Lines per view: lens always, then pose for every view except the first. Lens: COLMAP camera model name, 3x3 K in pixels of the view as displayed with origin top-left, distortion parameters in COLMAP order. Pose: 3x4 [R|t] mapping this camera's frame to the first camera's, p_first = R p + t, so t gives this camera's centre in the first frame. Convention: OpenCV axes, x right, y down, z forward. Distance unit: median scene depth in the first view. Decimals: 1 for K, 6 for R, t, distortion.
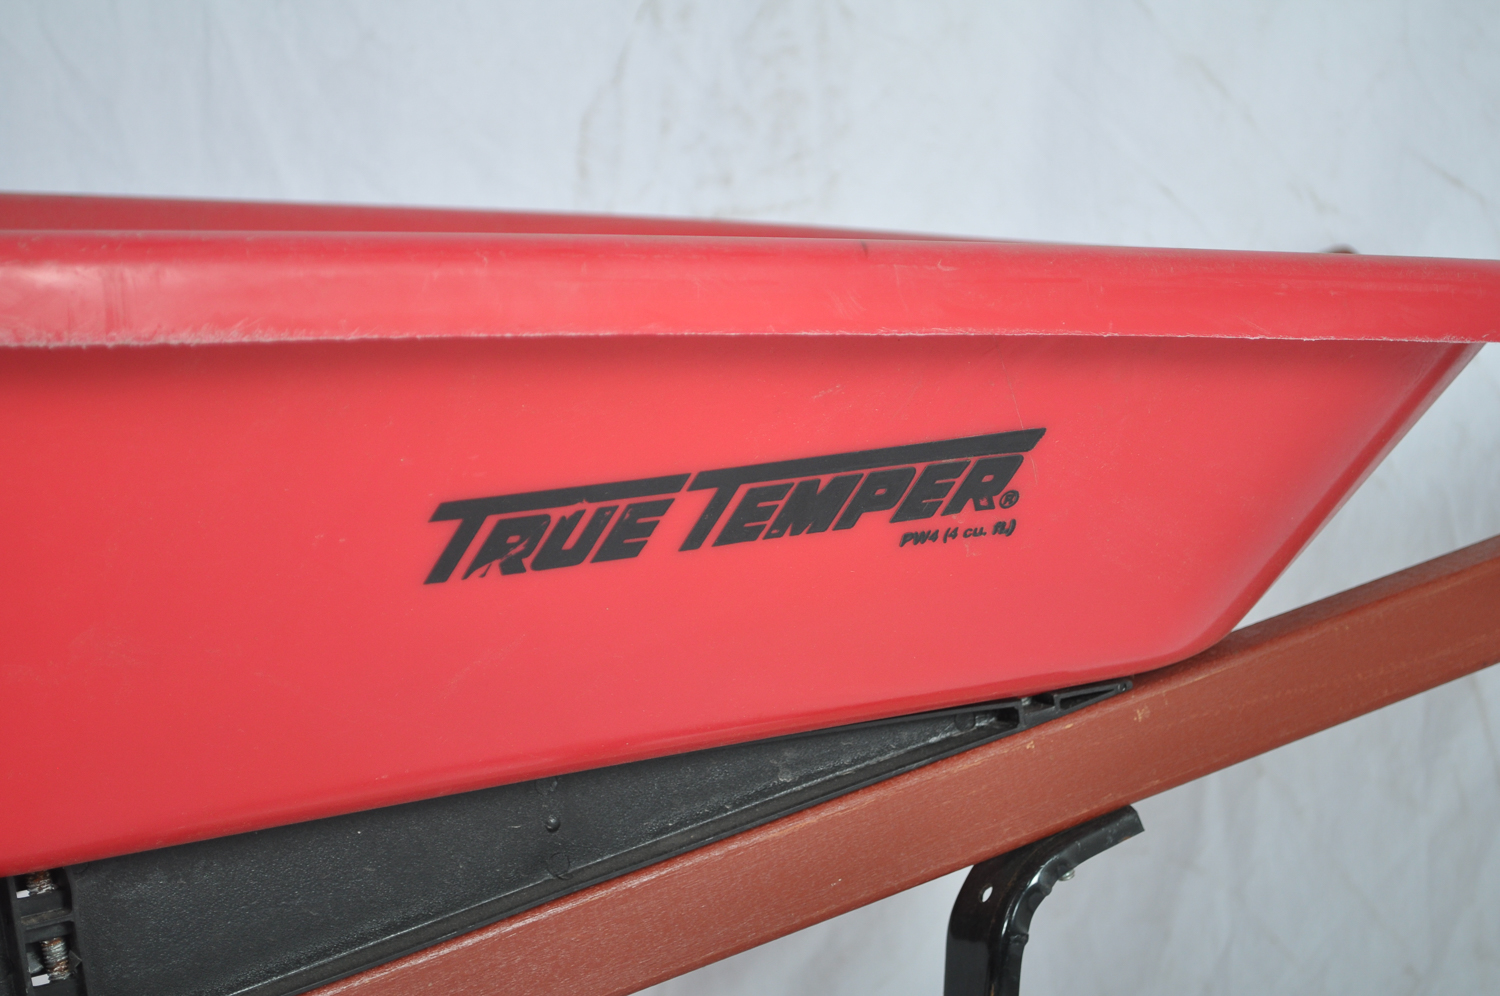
lens RADIAL K [[3404.4, 0, 742.0], [0, 3404.4, 495.2], [0, 0, 1]] dist [-0.027292, 0.000000]
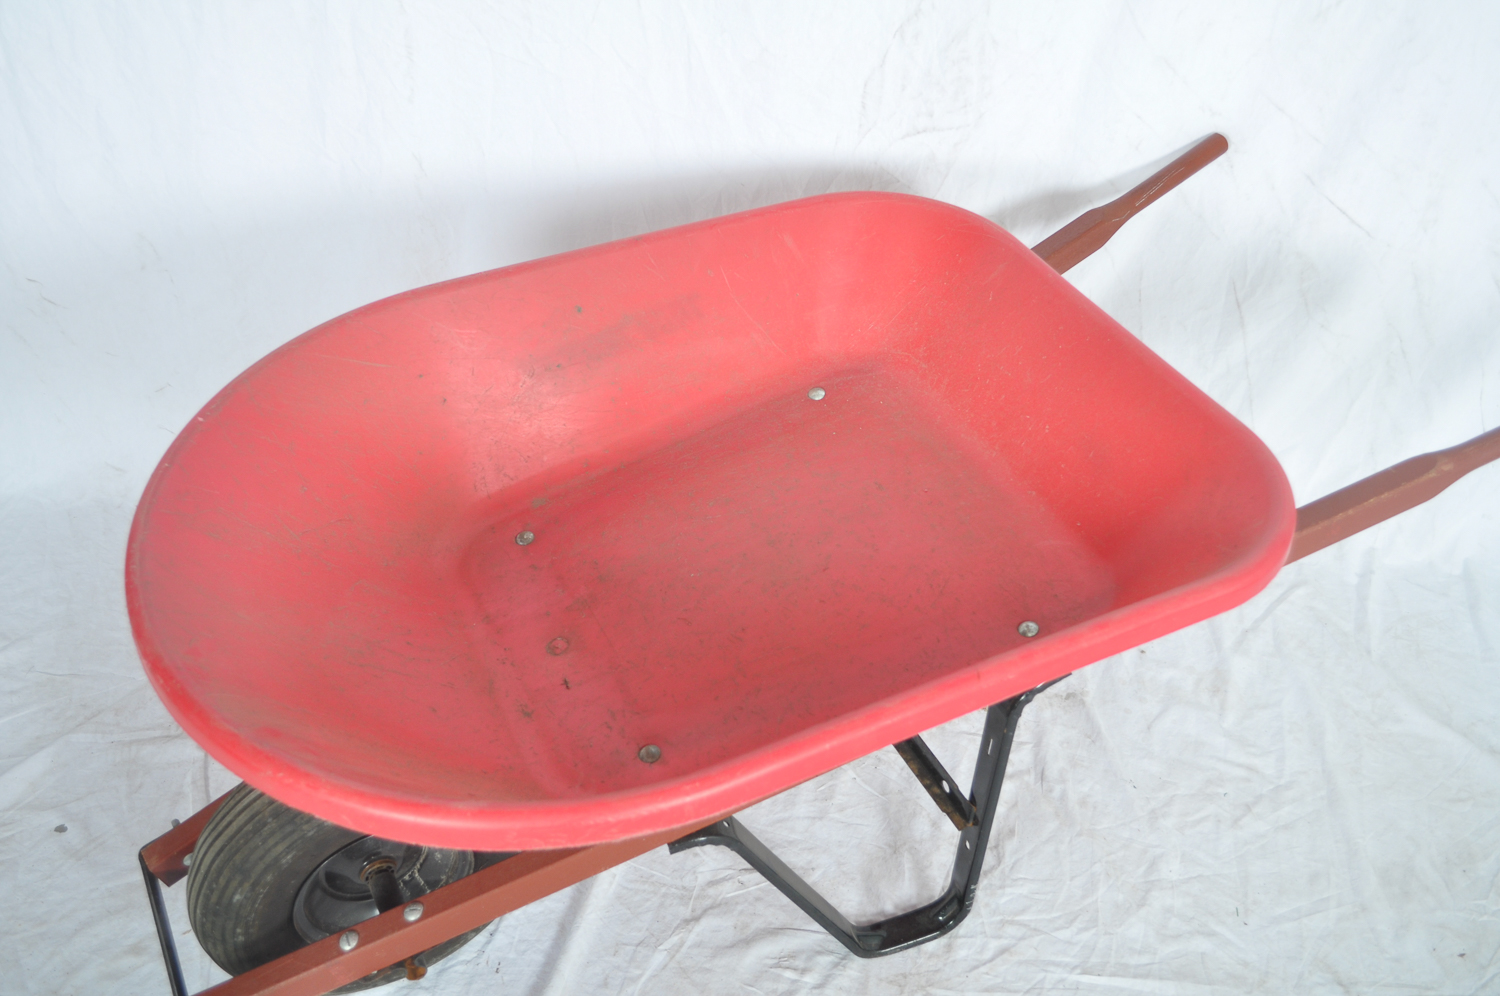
lens RADIAL K [[1478.1, 0, 744.4], [0, 1478.1, 507.9], [0, 0, 1]] dist [-0.017548, 0.000000]
pose [[0.994389, 0.061715, -0.085917, -0.041559], [-0.000657, 0.815774, 0.578370, -0.681271], [0.105783, -0.575068, 0.811238, 0.145266]]
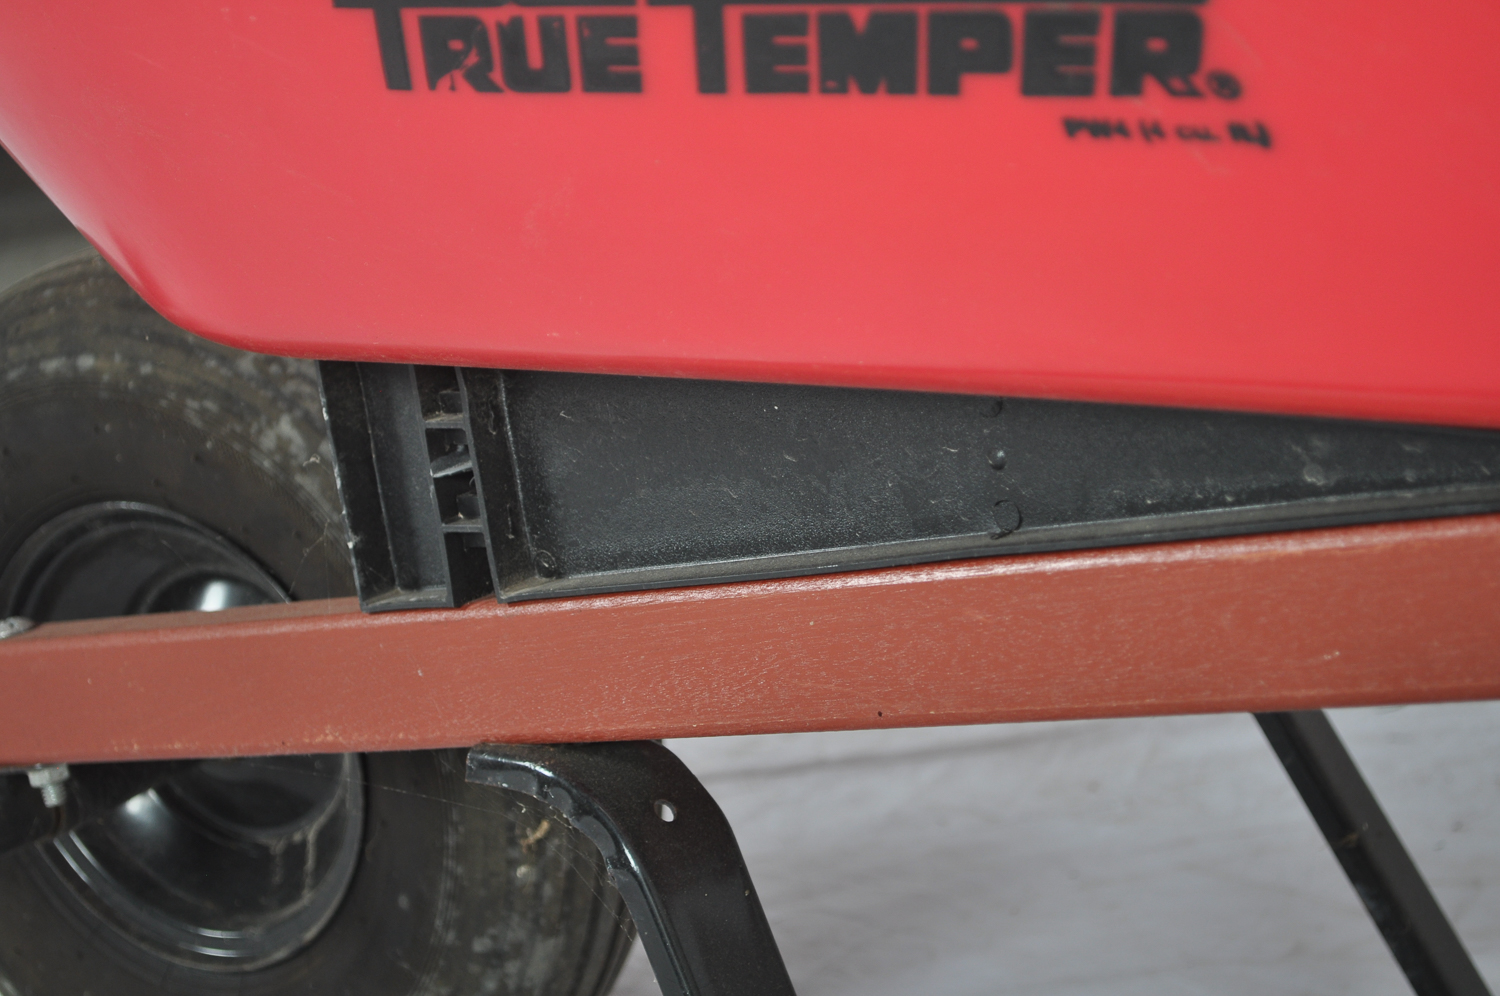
lens RADIAL K [[3404.4, 0, 751.5], [0, 3404.4, 495.1], [0, 0, 1]] dist [-0.027292, 0.000000]
pose [[0.415308, 0.233751, -0.879136, 0.544909], [-0.060740, 0.971391, 0.229587, -0.056654], [0.907651, -0.041951, 0.417624, 0.639843]]
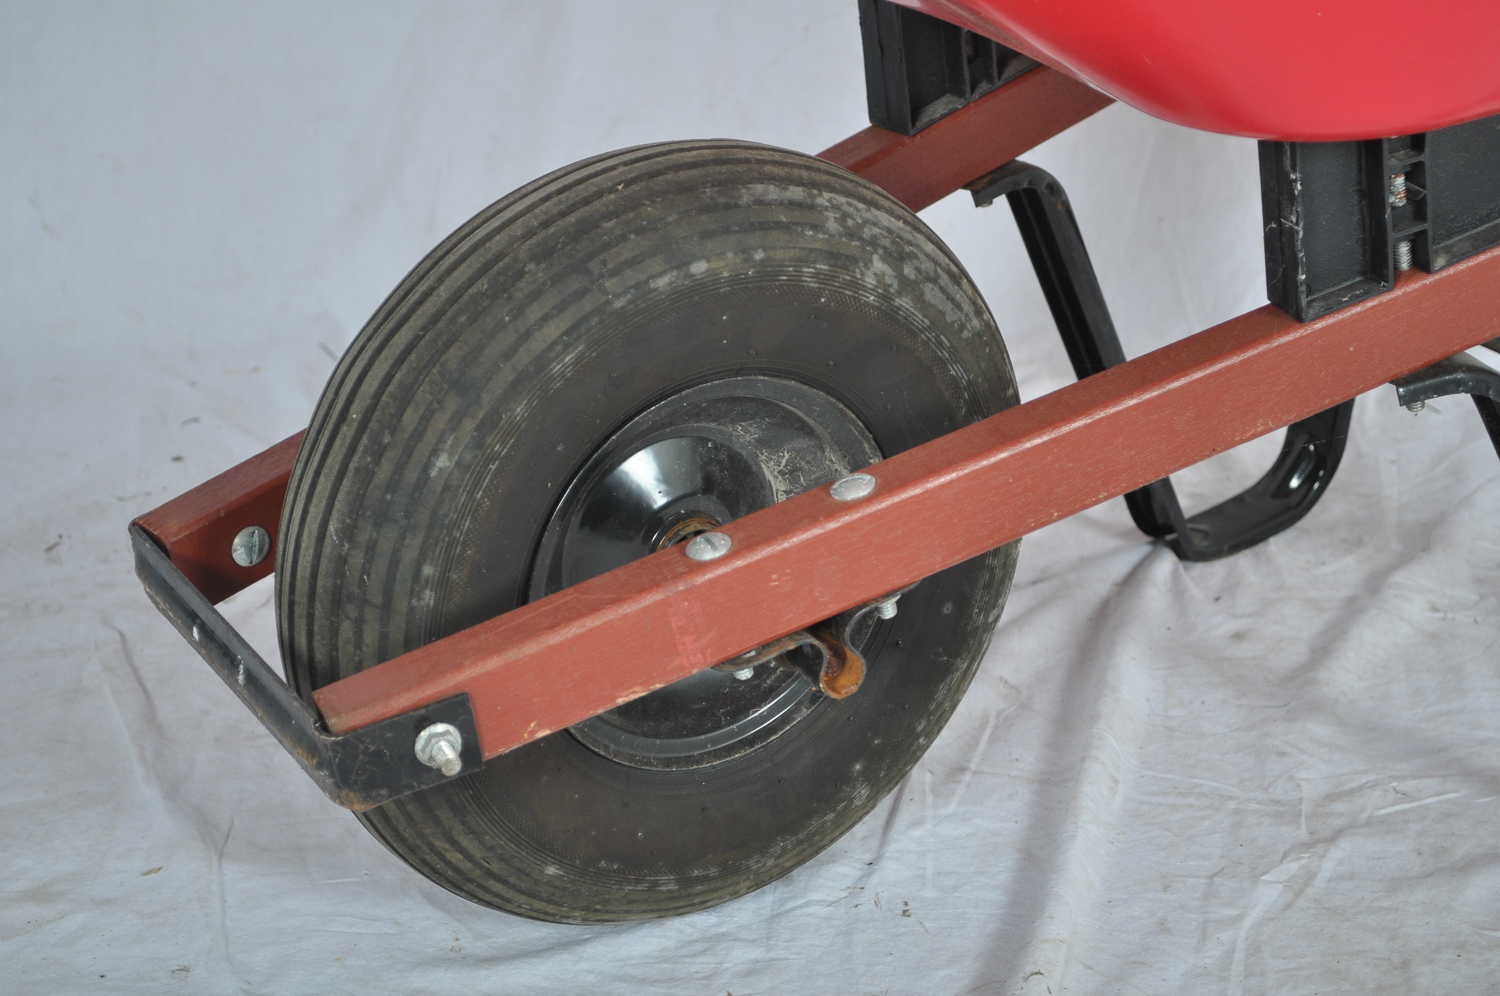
lens RADIAL K [[2981.2, 0, 755.3], [0, 2981.2, 504.0], [0, 0, 1]] dist [0.012895, 0.000000]
pose [[0.999084, 0.013738, -0.040515, -0.358880], [-0.001076, 0.954808, 0.297221, -0.072347], [0.042767, -0.296906, 0.953949, -0.080414]]
